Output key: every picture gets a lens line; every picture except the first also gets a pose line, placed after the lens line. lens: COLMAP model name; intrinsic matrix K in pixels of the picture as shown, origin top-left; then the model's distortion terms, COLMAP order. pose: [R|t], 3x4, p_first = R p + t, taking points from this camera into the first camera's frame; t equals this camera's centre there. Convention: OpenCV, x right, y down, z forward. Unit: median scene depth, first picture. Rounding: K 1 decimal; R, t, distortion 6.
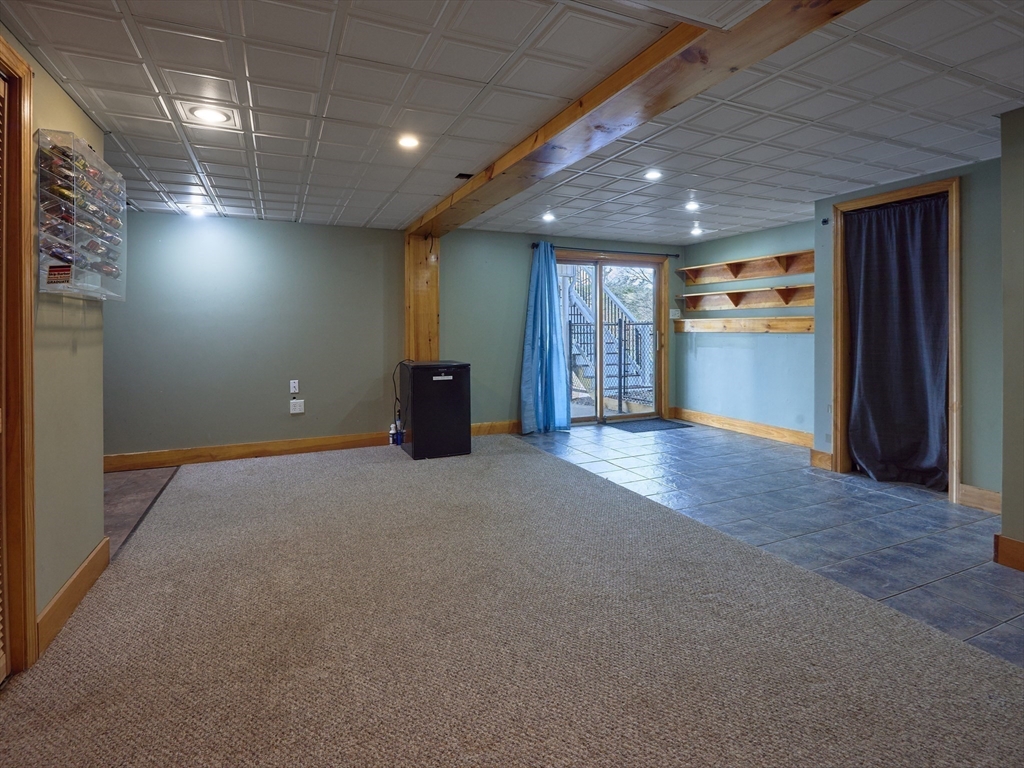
lens RADIAL K [[525.0, 0, 512.0], [0, 525.0, 384.0], [0, 0, 1]] dist [0.024517, -0.021213]
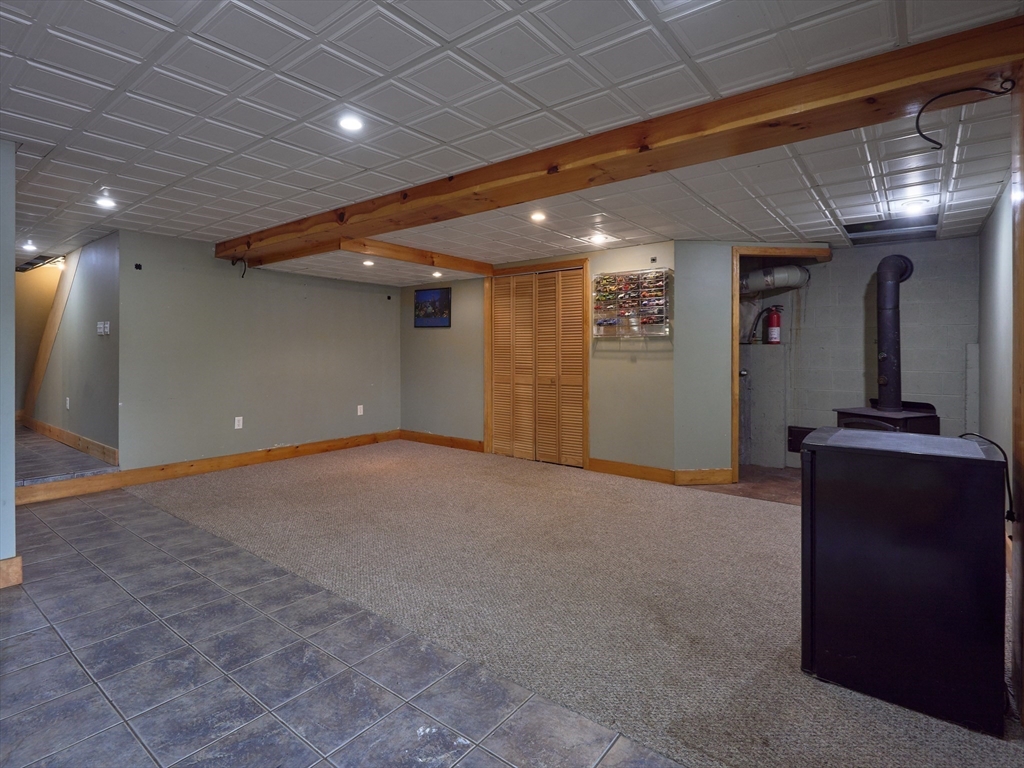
lens RADIAL K [[525.0, 0, 512.0], [0, 525.0, 384.0], [0, 0, 1]] dist [0.024517, -0.021213]
pose [[-0.879531, 0.034631, -0.474580, 0.524287], [-0.050390, 0.984962, 0.165260, -0.248362], [0.473167, 0.169265, -0.864559, 2.159266]]
